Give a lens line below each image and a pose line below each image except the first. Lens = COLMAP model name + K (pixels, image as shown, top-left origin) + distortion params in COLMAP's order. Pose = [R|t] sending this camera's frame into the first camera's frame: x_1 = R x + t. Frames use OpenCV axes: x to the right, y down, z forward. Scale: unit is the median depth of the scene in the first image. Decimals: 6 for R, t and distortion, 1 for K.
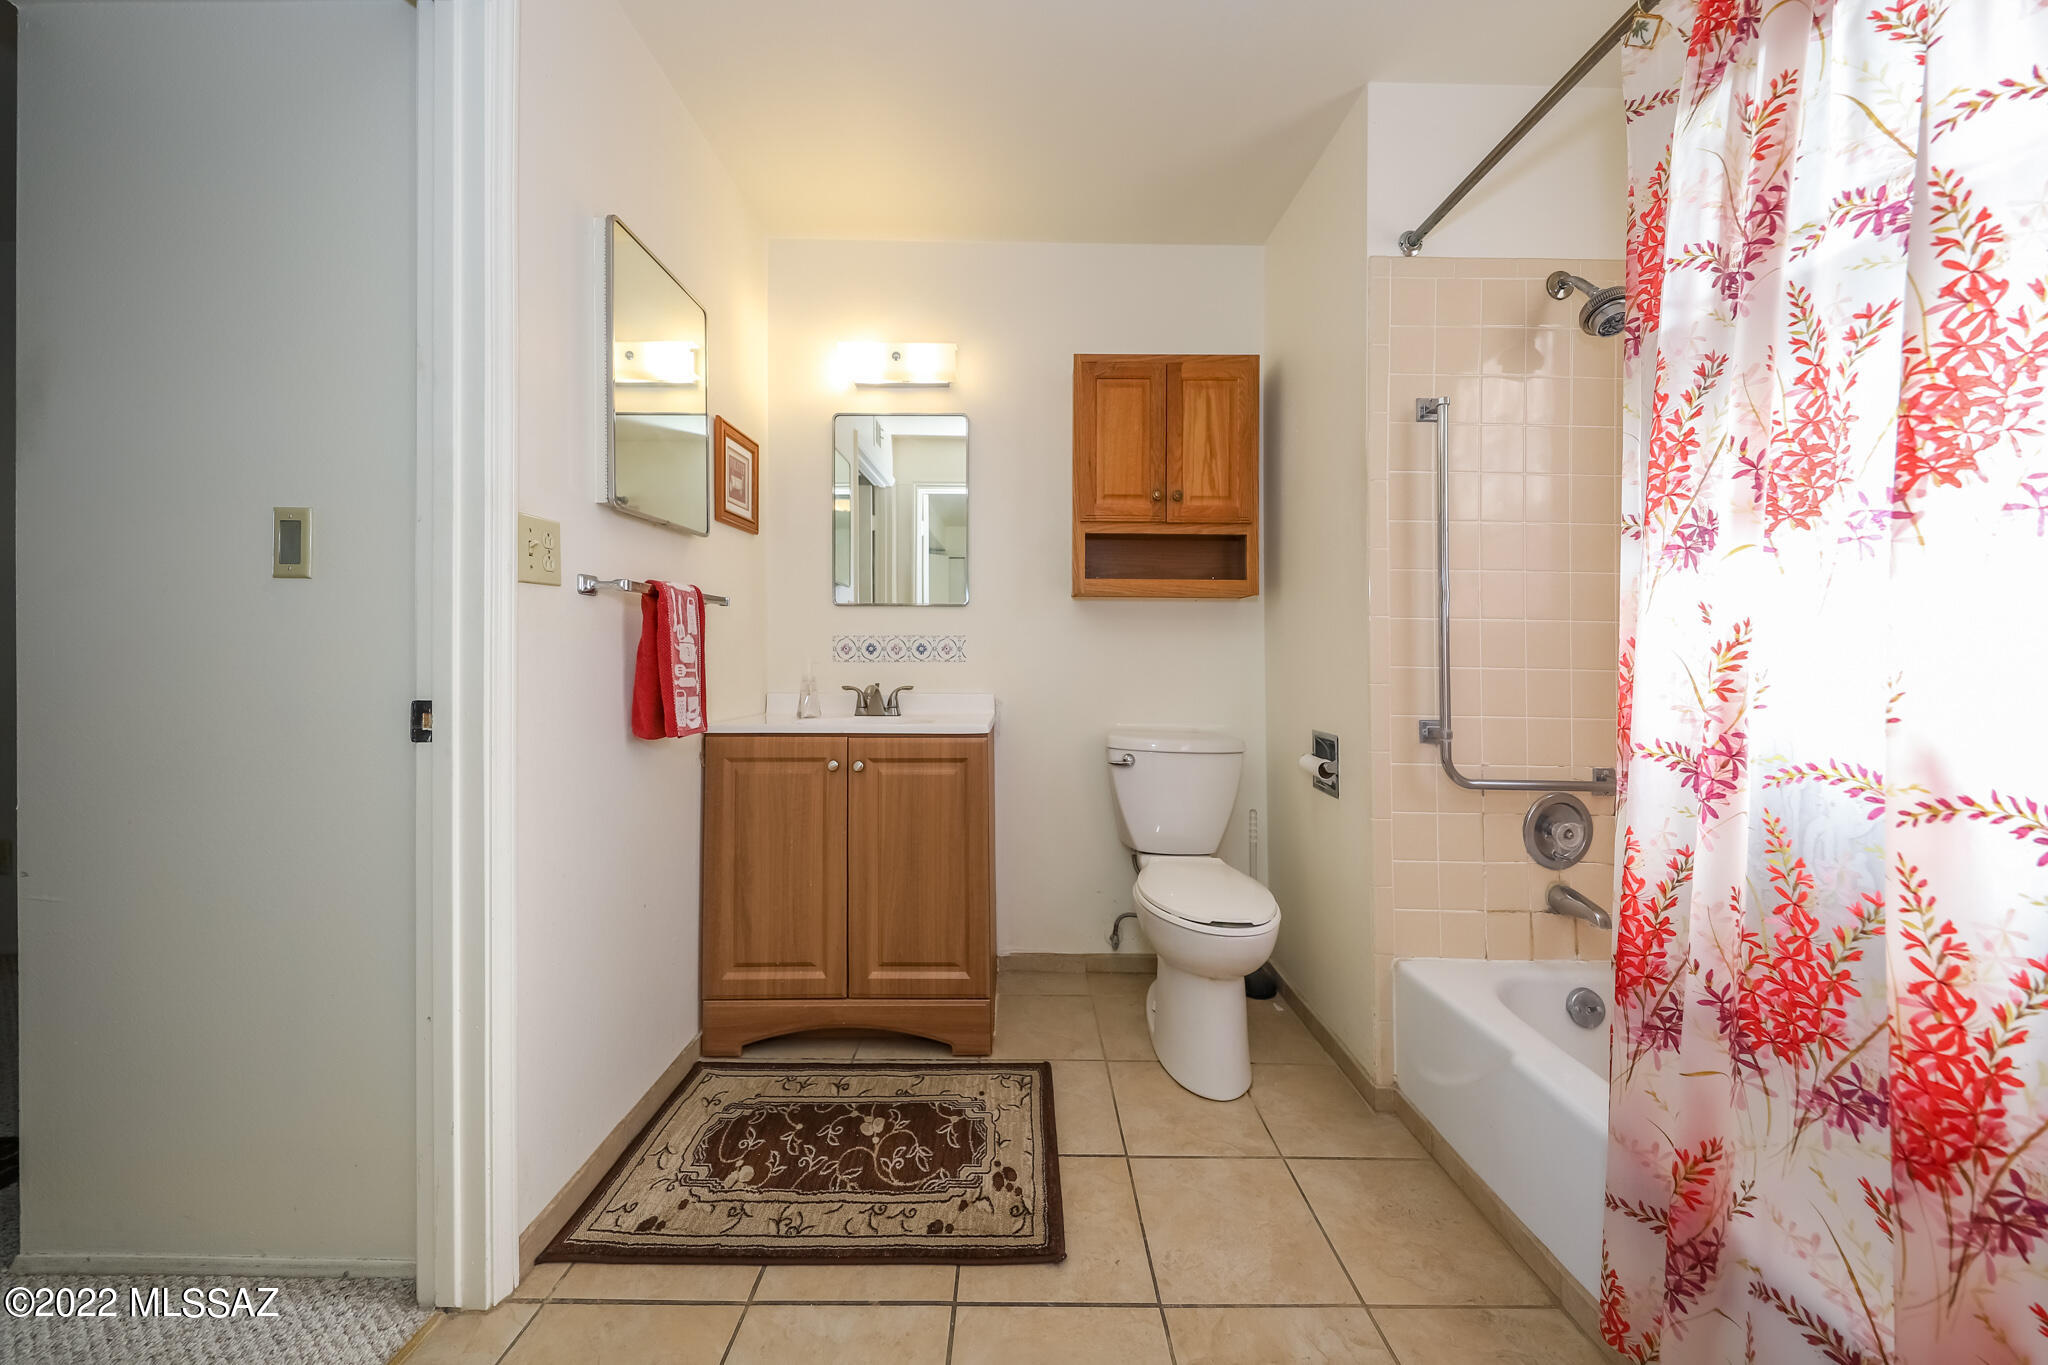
lens RADIAL K [[714.3, 0, 1017.5], [0, 714.3, 642.1], [0, 0, 1]] dist [0.000682, 0.000003]
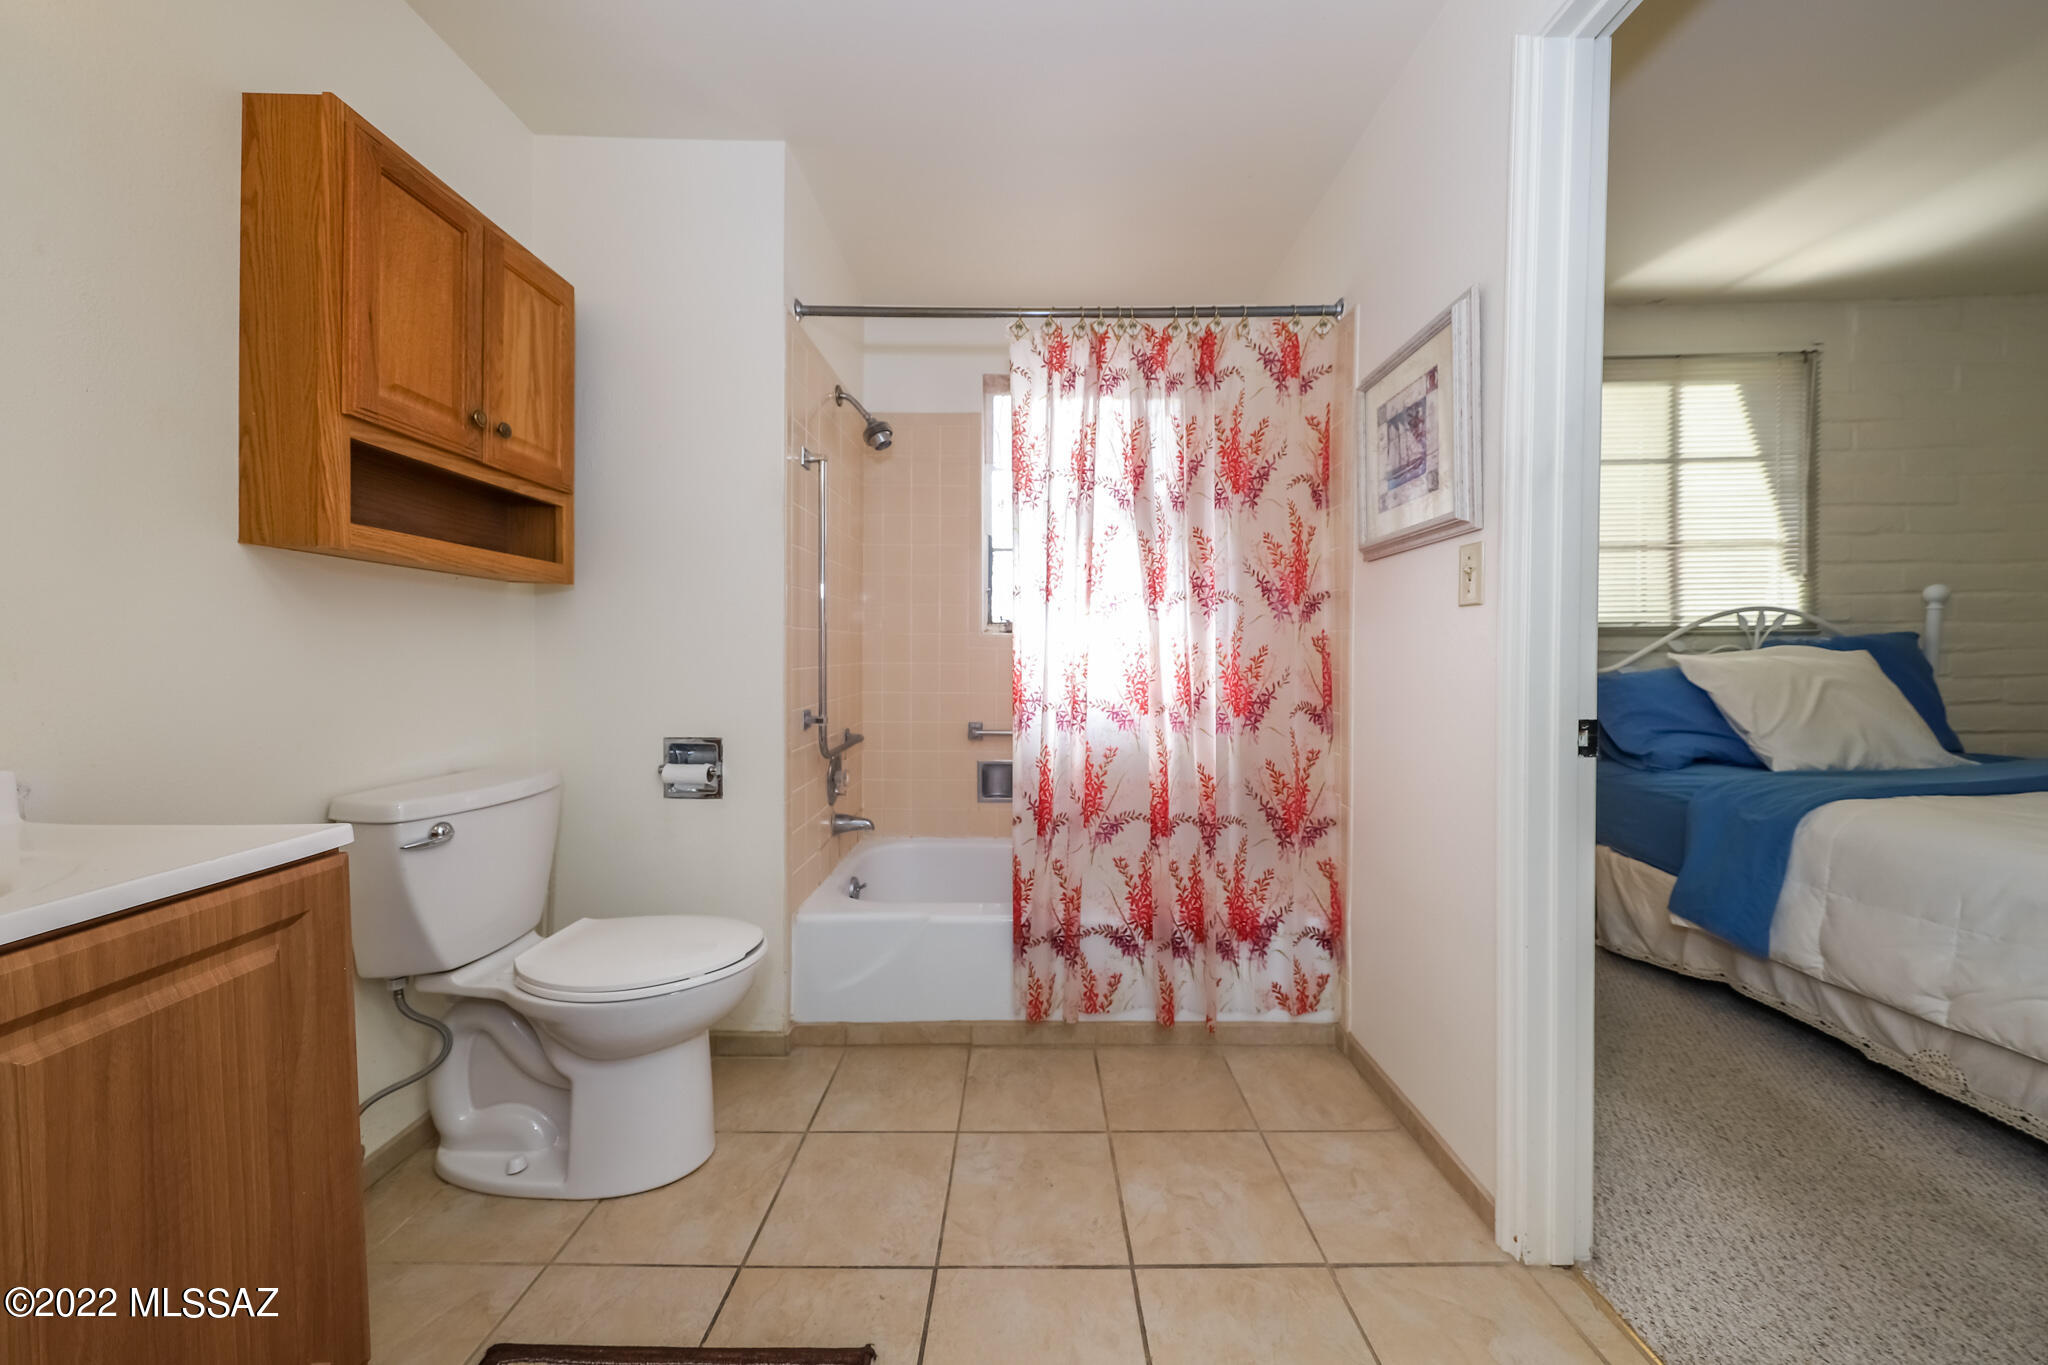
lens RADIAL K [[644.8, 0, 1014.3], [0, 644.8, 649.3], [0, 0, 1]] dist [0.000372, -0.000002]
pose [[-0.008761, -0.004355, 0.999952, -0.405627], [-0.029146, 0.999567, 0.004098, -0.009167], [-0.999537, -0.029109, -0.008884, 0.499825]]
